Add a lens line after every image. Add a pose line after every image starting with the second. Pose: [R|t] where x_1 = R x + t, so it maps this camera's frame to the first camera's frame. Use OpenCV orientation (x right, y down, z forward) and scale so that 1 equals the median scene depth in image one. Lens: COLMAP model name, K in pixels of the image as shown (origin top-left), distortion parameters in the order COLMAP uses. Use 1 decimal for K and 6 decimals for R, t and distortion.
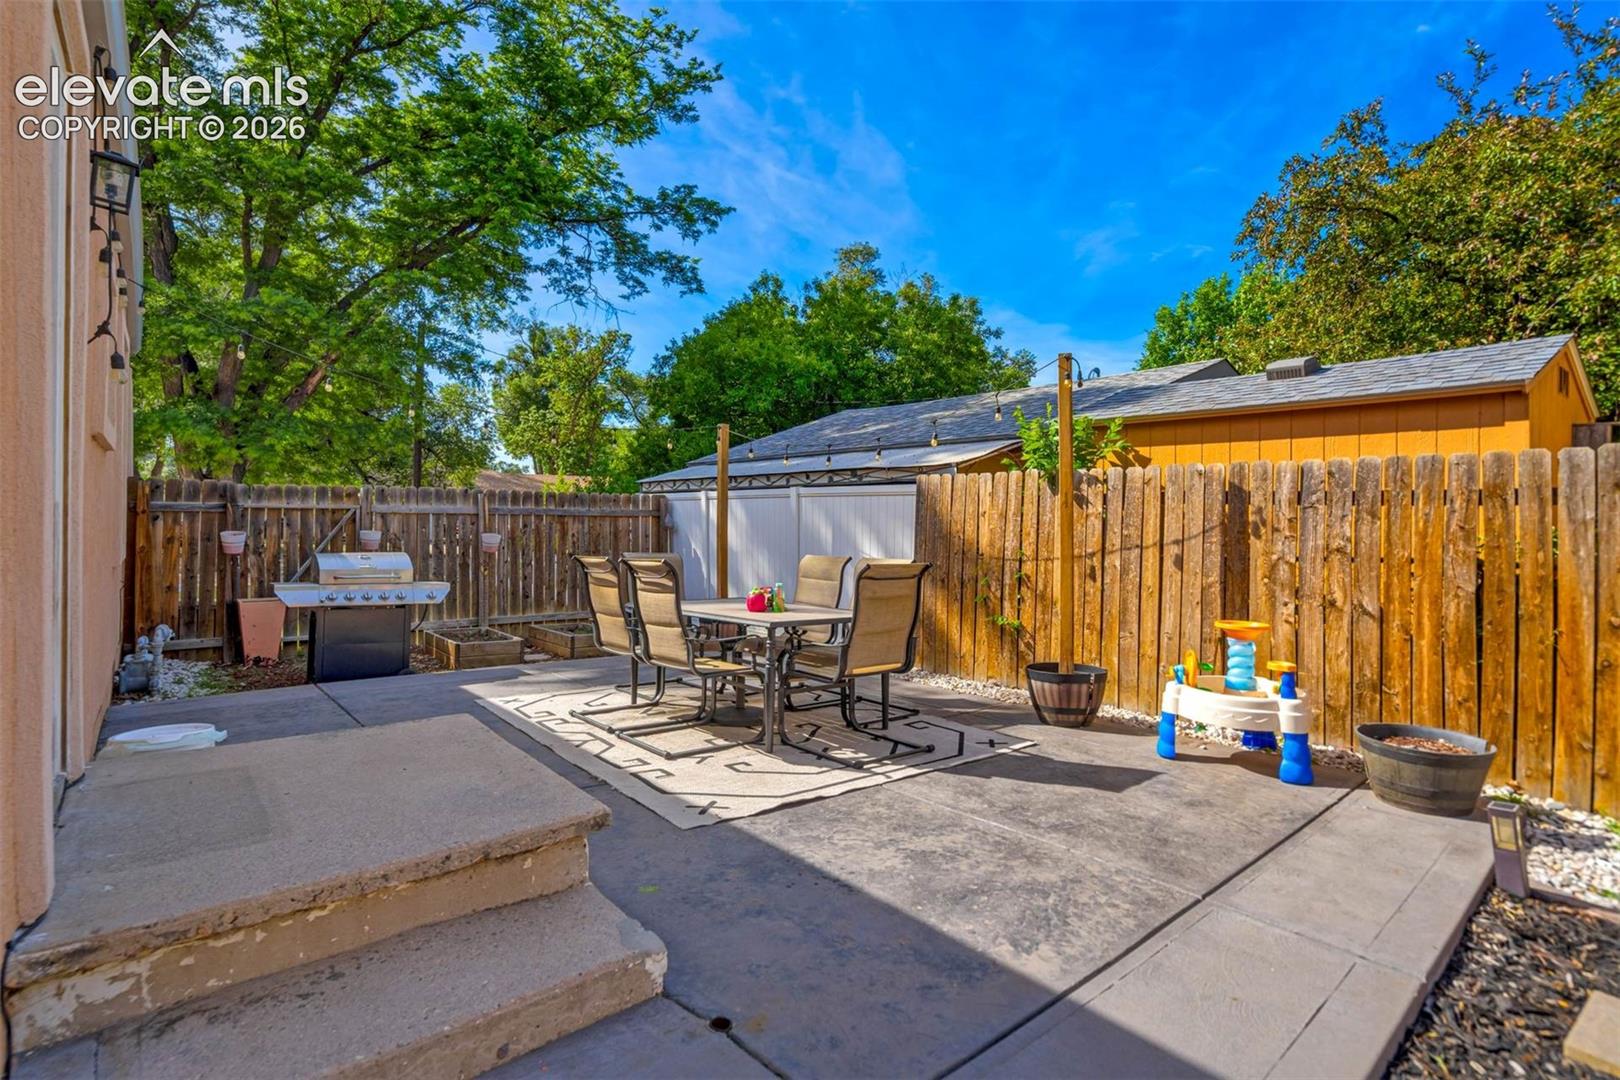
lens RADIAL K [[759.8, 0, 797.3], [0, 759.8, 518.2], [0, 0, 1]] dist [-0.057803, 0.017771]
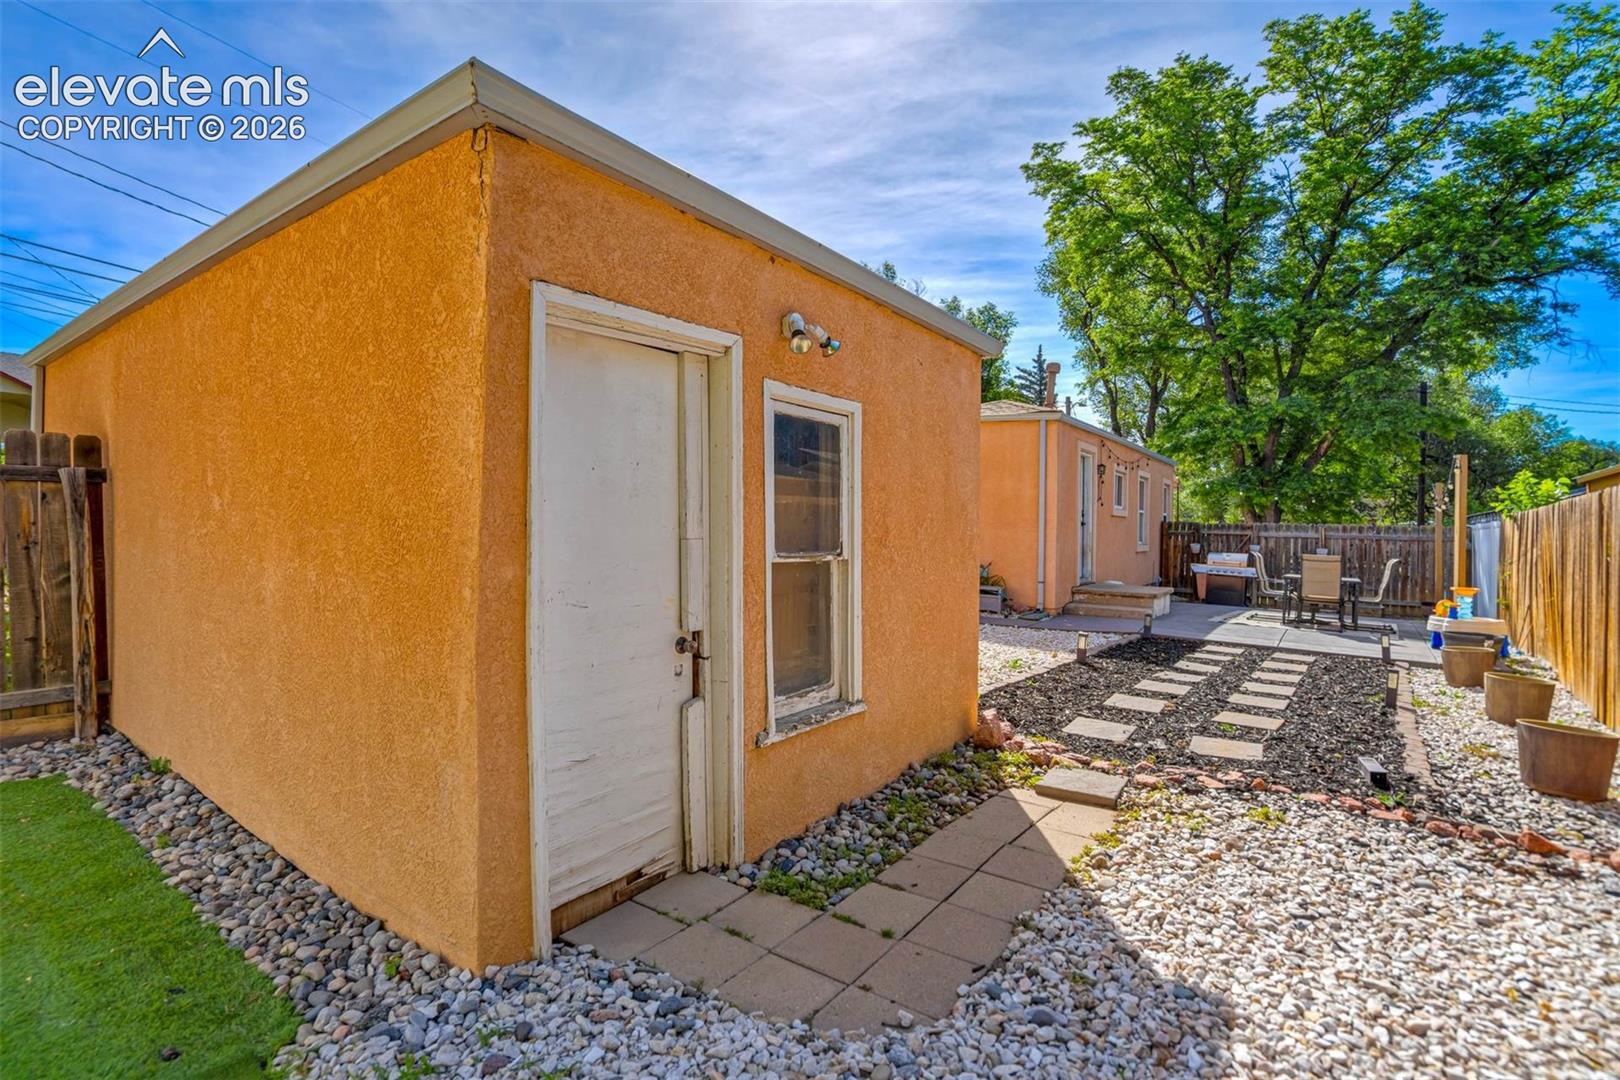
lens RADIAL K [[759.8, 0, 797.3], [0, 759.8, 518.2], [0, 0, 1]] dist [-0.057803, 0.017771]
pose [[0.227113, -0.016575, -0.973727, 0.474665], [-0.019956, 0.999566, -0.021669, 0.004887], [0.973664, 0.024353, 0.226684, -0.288527]]
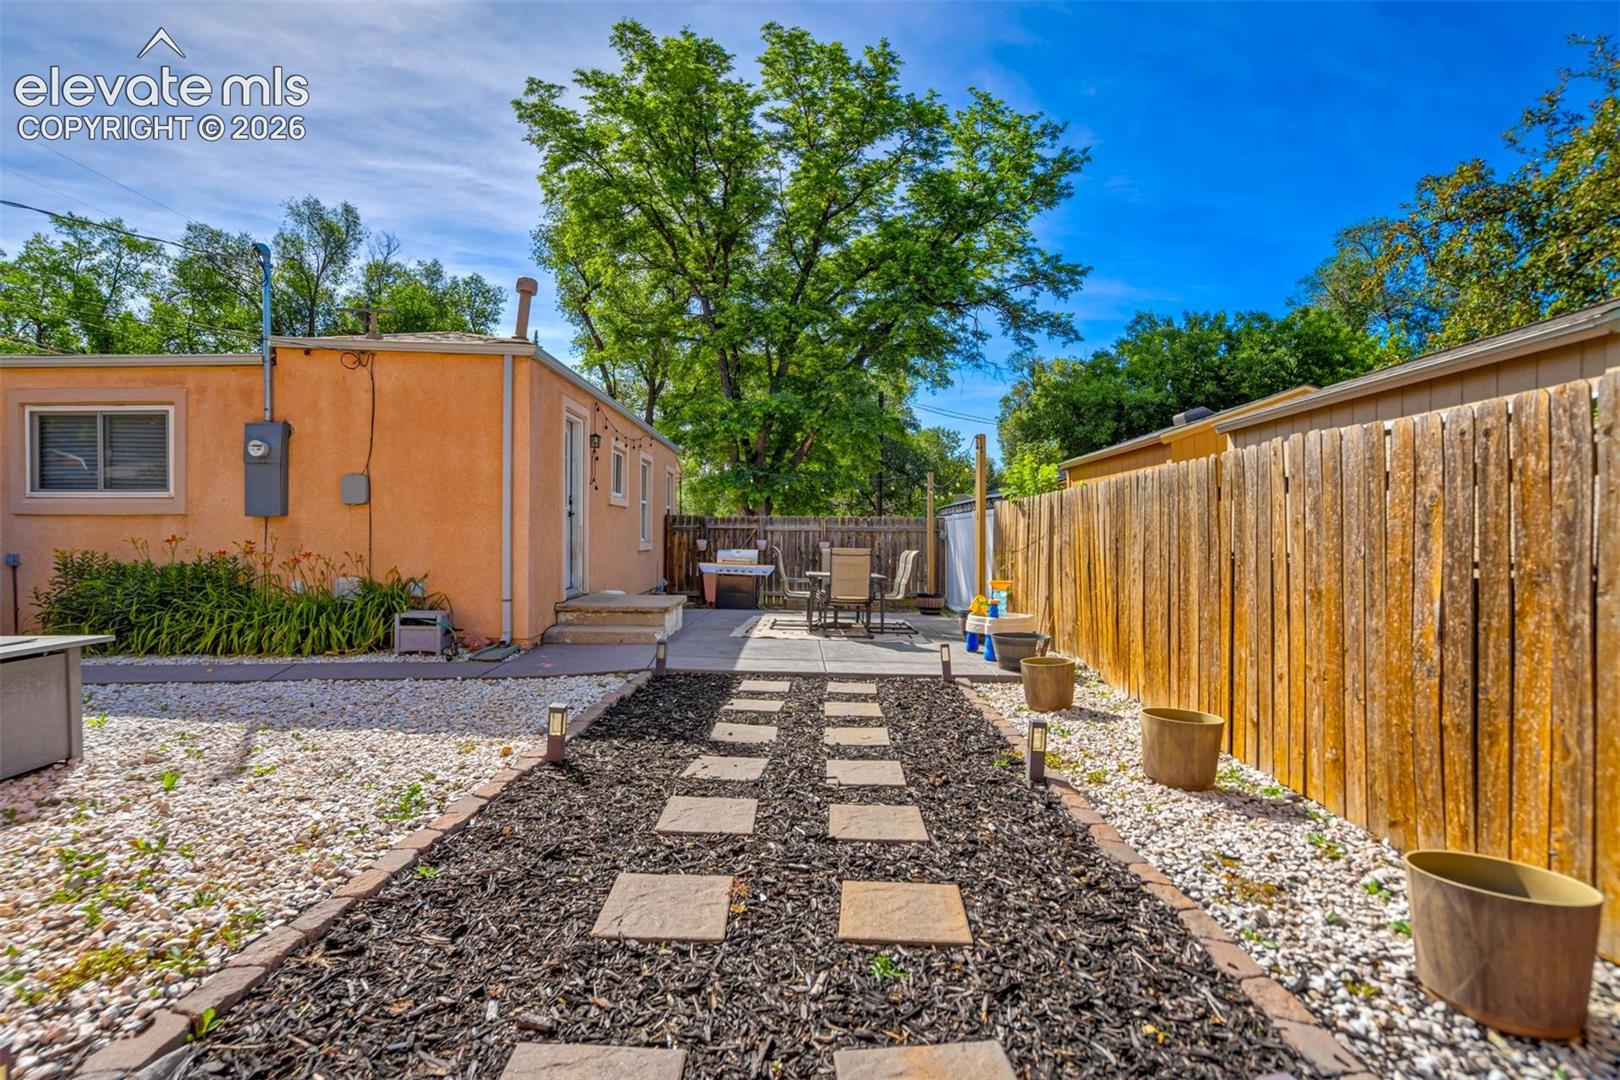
lens RADIAL K [[759.8, 0, 797.3], [0, 759.8, 518.2], [0, 0, 1]] dist [-0.057803, 0.017771]
pose [[0.761838, -0.021537, -0.647410, 0.305139], [0.002924, 0.999551, -0.029810, 0.007995], [0.647761, 0.020817, 0.761559, -0.164968]]
